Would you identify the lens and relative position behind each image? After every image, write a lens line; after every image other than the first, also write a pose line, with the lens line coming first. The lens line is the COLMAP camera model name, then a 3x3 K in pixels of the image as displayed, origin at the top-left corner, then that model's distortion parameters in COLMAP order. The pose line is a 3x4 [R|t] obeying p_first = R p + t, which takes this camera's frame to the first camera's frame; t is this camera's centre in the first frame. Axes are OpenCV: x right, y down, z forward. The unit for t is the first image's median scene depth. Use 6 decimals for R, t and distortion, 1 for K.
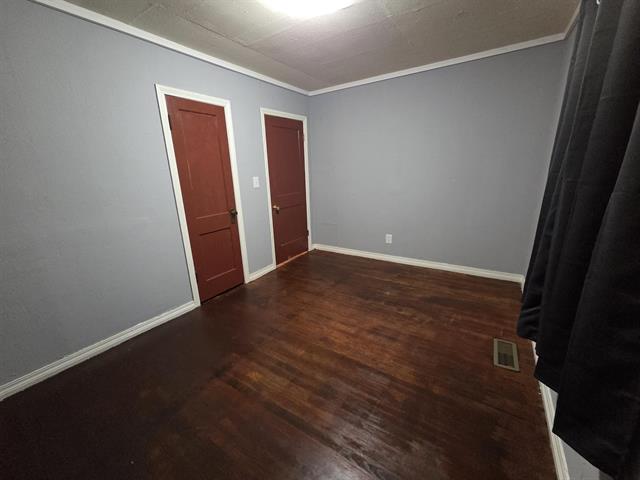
lens RADIAL K [[260.6, 0, 318.4], [0, 260.6, 239.6], [0, 0, 1]] dist [-0.000299, 0.000020]
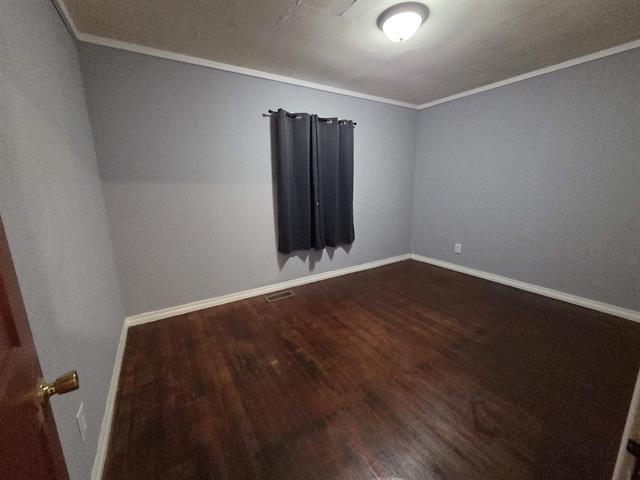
lens RADIAL K [[260.6, 0, 319.2], [0, 260.6, 238.6], [0, 0, 1]] dist [0.000120, 0.000411]
pose [[-0.906204, -0.038717, 0.421065, -0.136275], [0.158219, 0.892412, 0.422573, -0.418913], [-0.392124, 0.449558, -0.802581, 1.615748]]
